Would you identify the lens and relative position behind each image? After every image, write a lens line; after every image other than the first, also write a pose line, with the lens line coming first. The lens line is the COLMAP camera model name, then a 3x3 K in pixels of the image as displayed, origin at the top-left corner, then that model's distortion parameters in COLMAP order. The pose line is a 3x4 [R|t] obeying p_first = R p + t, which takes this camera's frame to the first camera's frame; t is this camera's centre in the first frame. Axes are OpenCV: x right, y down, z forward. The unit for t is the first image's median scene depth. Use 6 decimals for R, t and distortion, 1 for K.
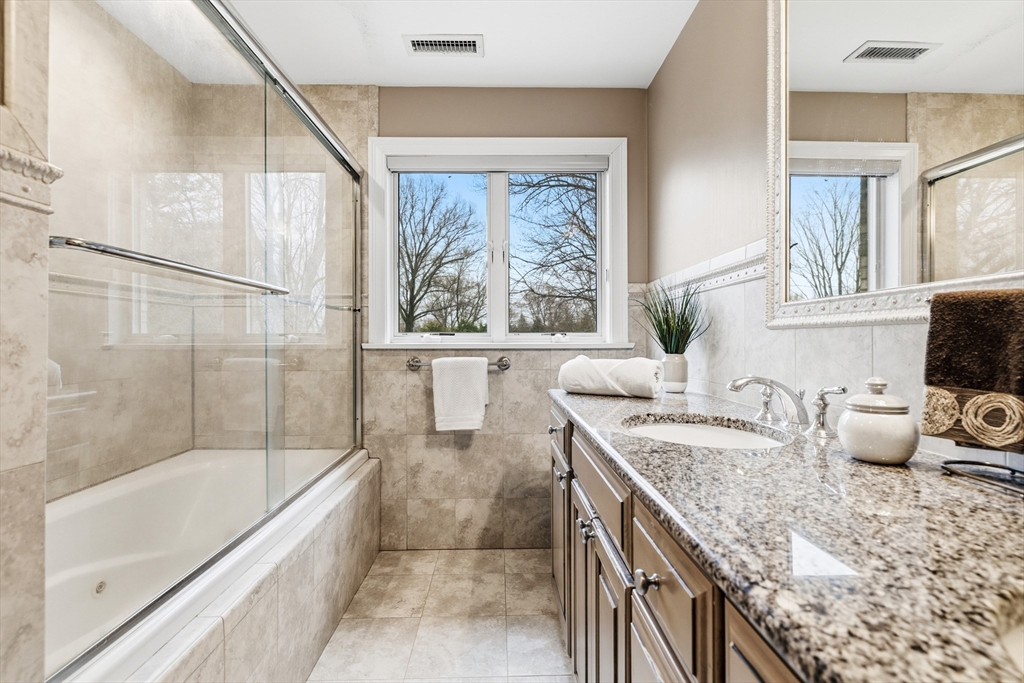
lens RADIAL K [[452.0, 0, 512.0], [0, 452.0, 341.5], [0, 0, 1]] dist [0.000320, 0.000567]
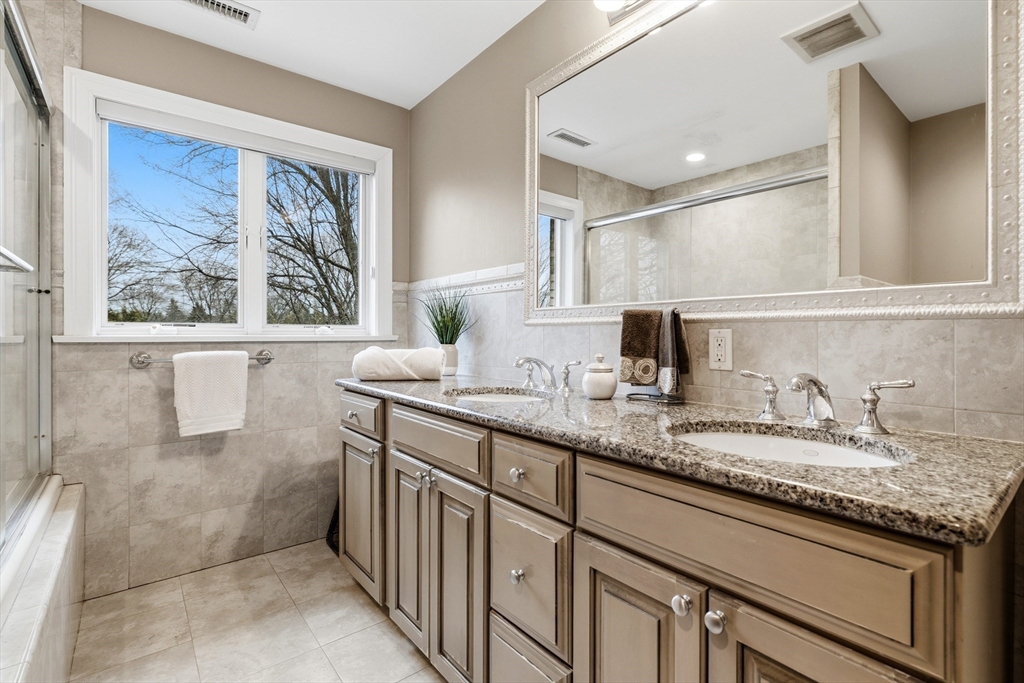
lens RADIAL K [[484.3, 0, 512.0], [0, 484.3, 341.5], [0, 0, 1]] dist [-0.000149, 0.000003]
pose [[0.797339, -0.006095, 0.603501, -0.221825], [-0.002157, 0.999914, 0.012947, 0.001854], [-0.603528, -0.011625, 0.797257, -0.118455]]
